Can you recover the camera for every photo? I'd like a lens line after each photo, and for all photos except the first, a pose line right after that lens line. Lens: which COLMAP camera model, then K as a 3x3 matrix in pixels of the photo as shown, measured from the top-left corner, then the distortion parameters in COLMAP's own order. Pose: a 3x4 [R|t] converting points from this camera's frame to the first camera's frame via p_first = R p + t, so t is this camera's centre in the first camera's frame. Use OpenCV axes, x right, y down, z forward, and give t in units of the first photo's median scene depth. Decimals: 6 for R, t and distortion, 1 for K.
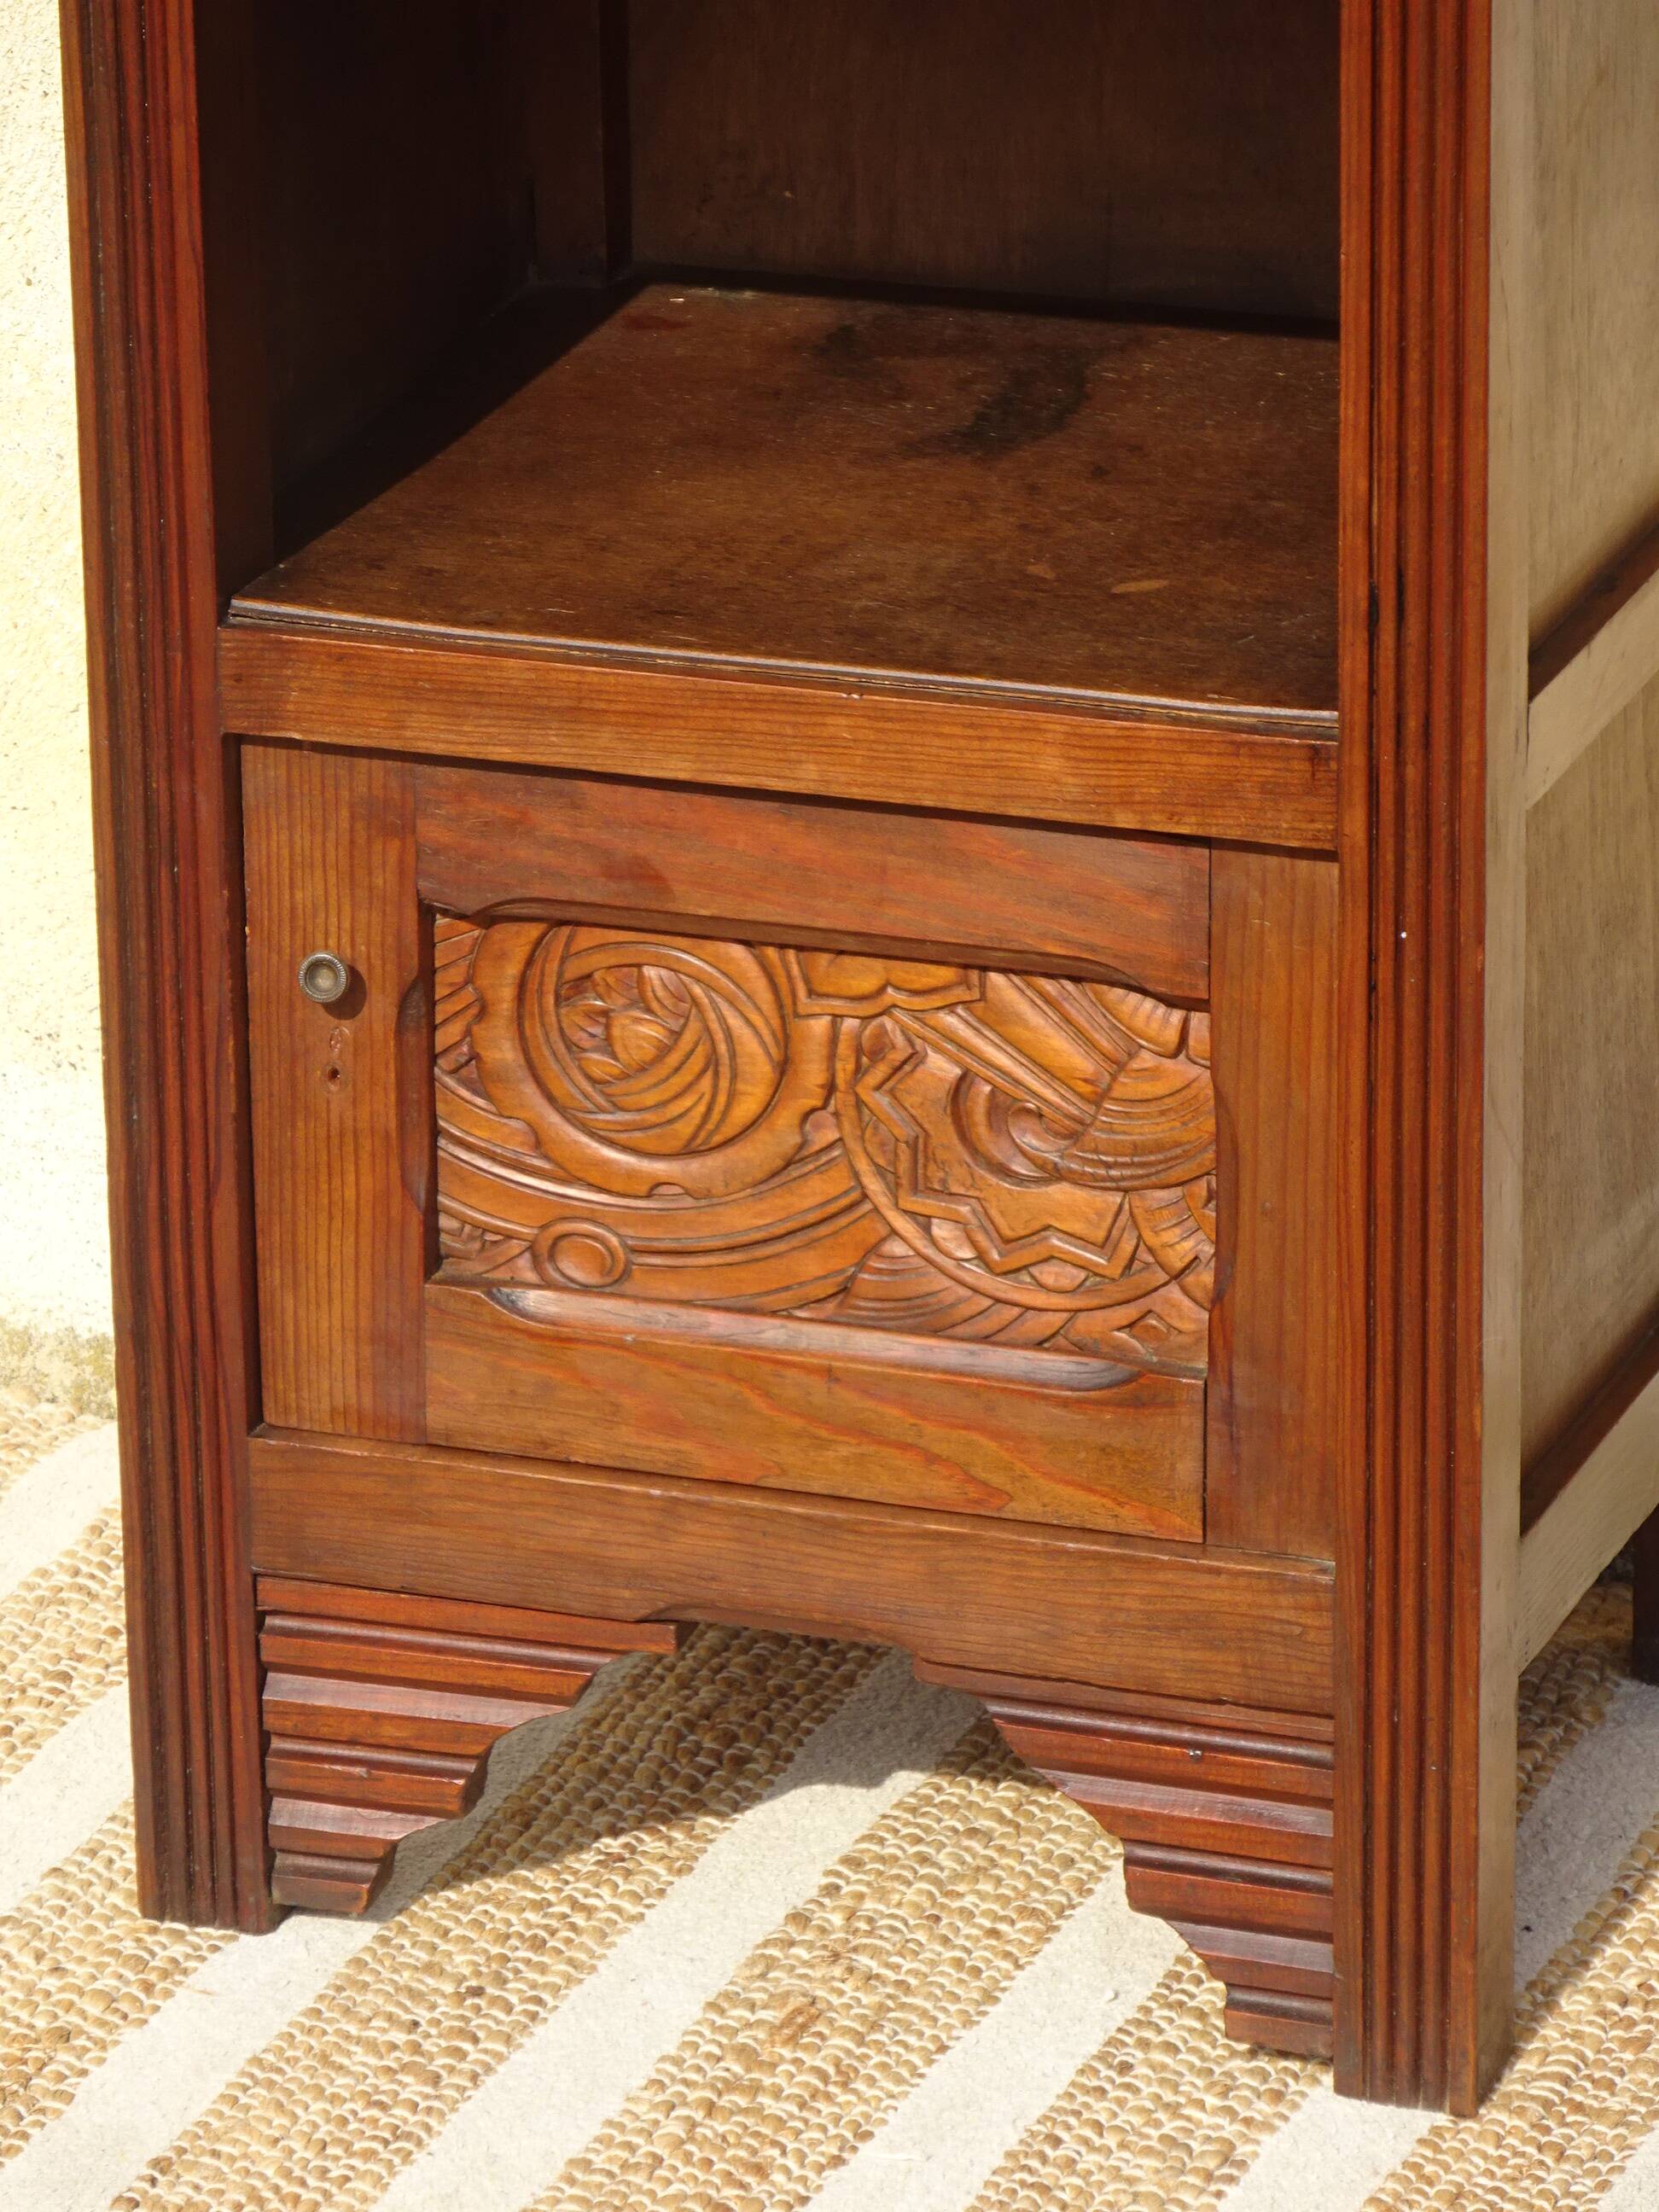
lens RADIAL K [[10003.2, 0, 826.3], [0, 10003.2, 1065.5], [0, 0, 1]] dist [-0.108219, 2.009917]
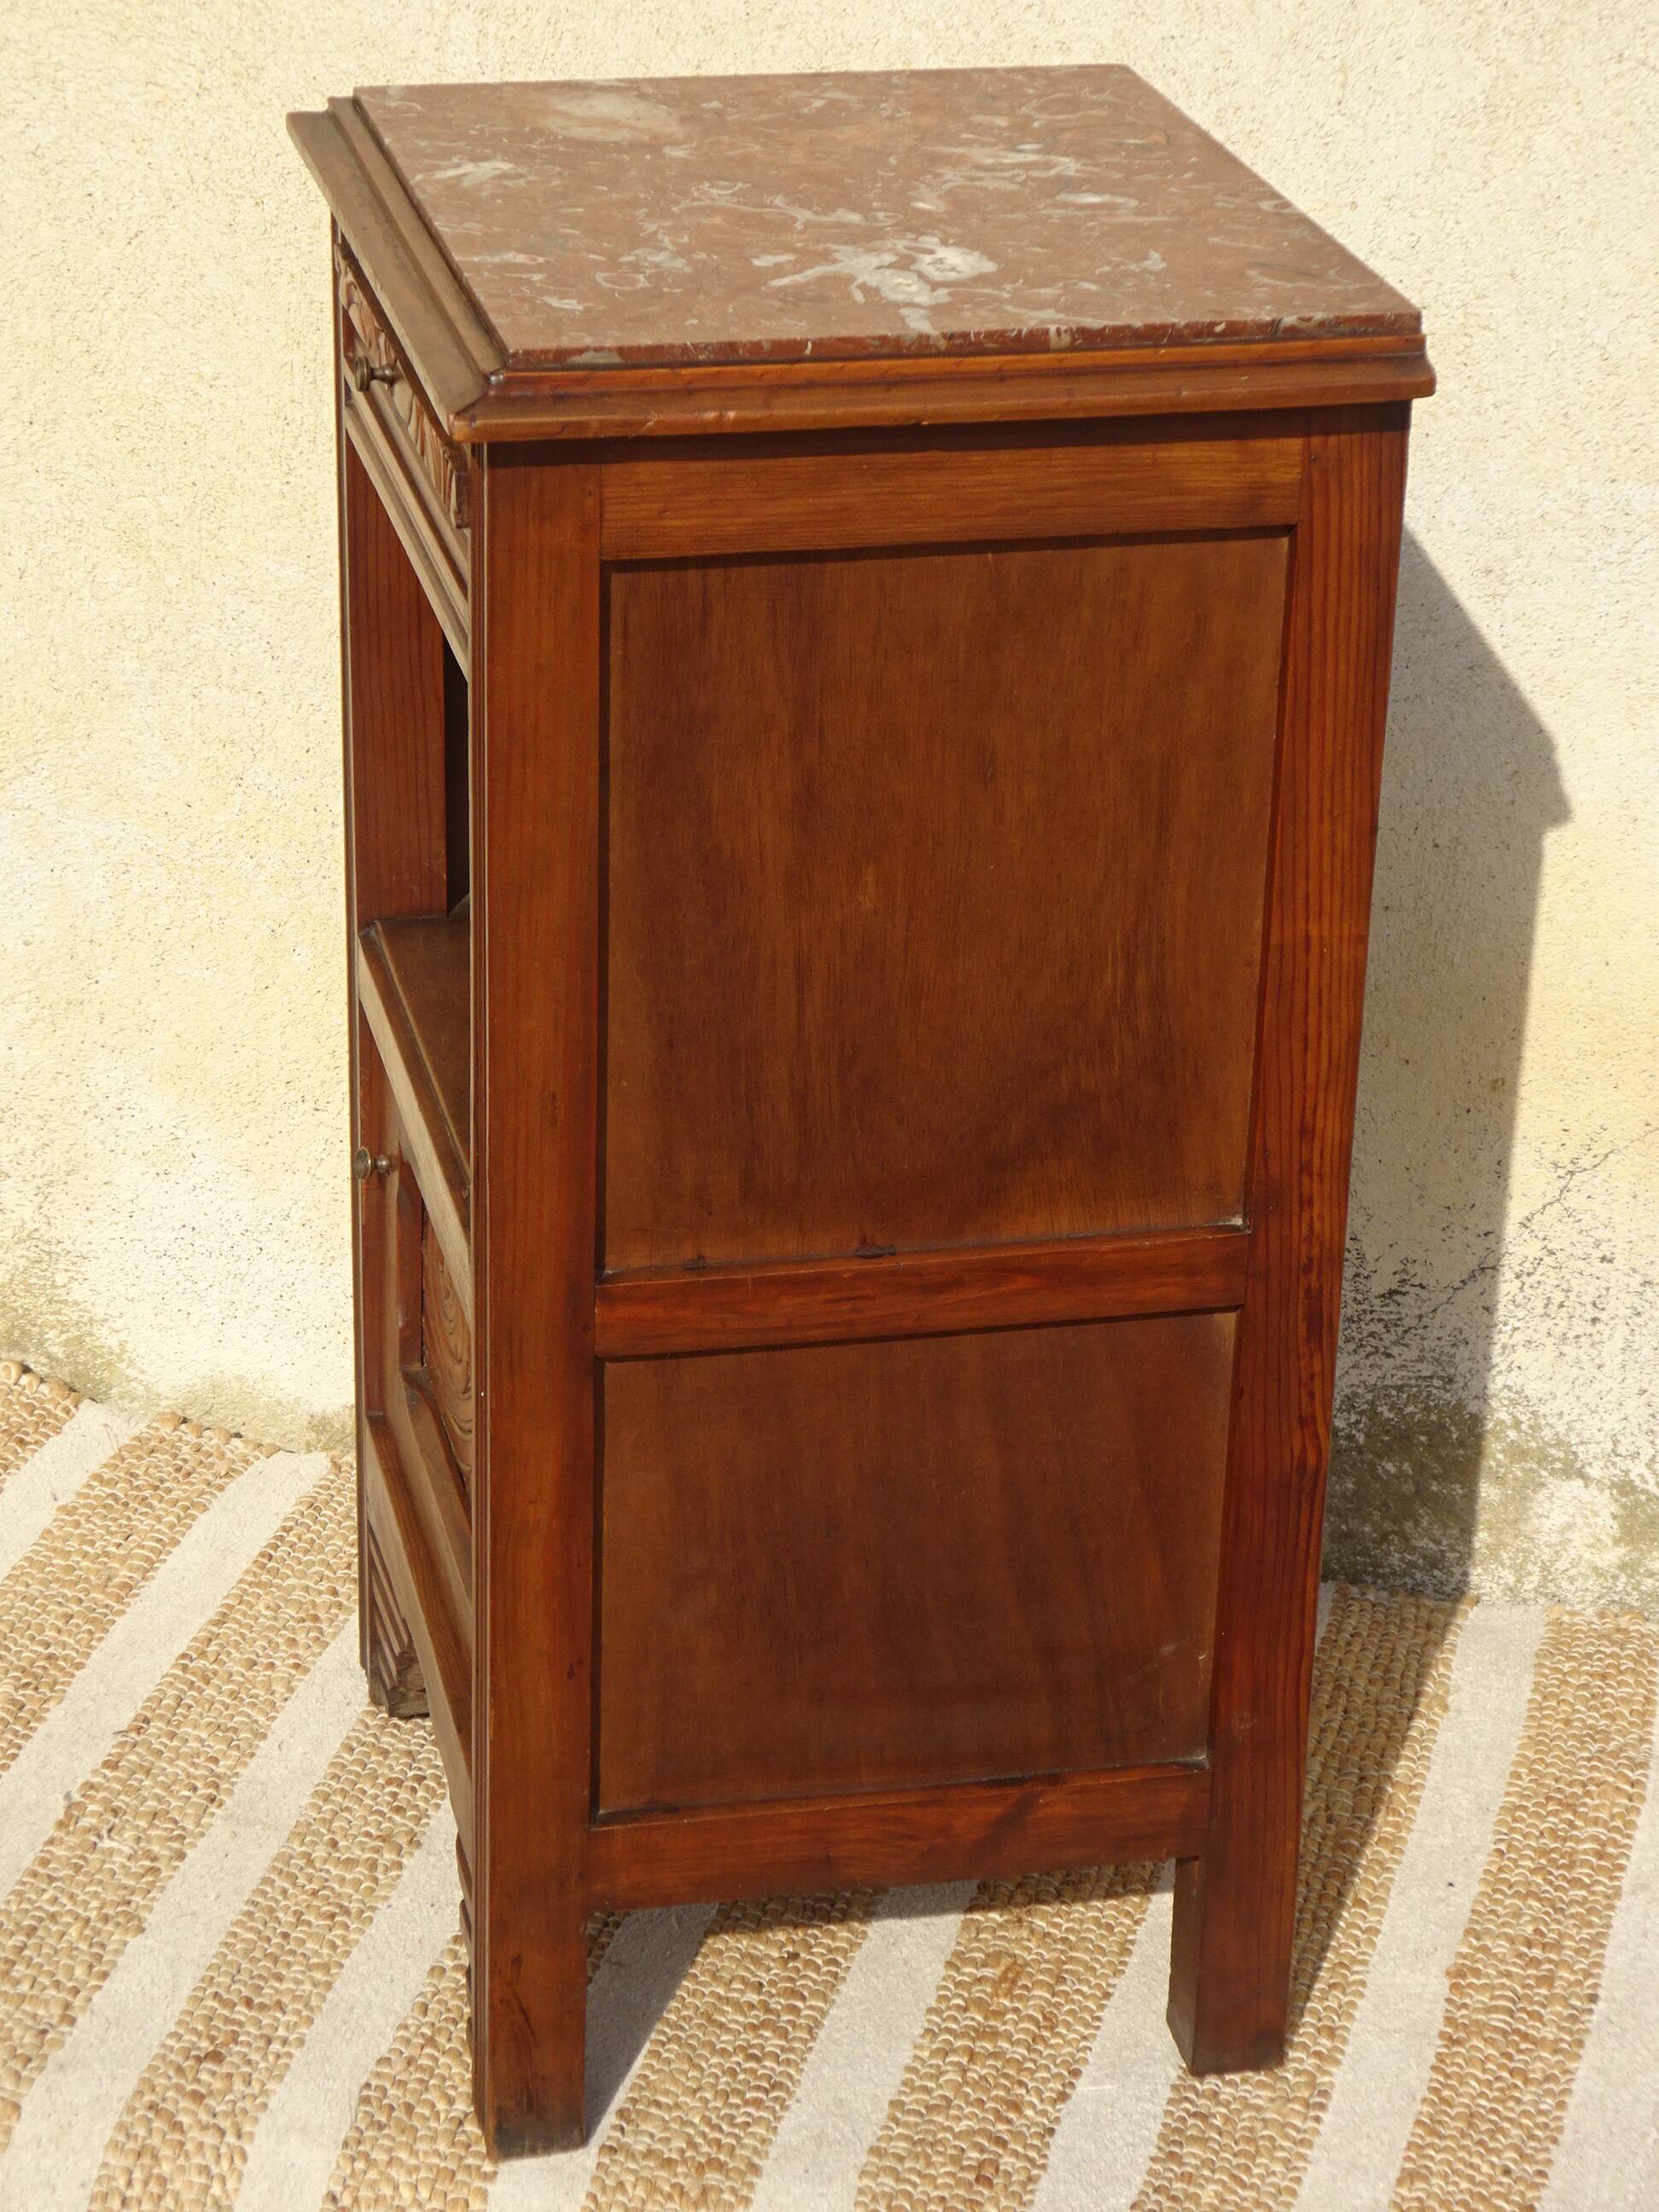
lens RADIAL K [[4876.0, 0, 841.2], [0, 4876.0, 1133.0], [0, 0, 1]] dist [-0.033511, -0.160290]
pose [[0.993601, -0.013852, 0.112096, -0.113205], [0.004196, 0.996293, 0.085928, -0.100796], [-0.112871, -0.084908, 0.989975, 0.274403]]
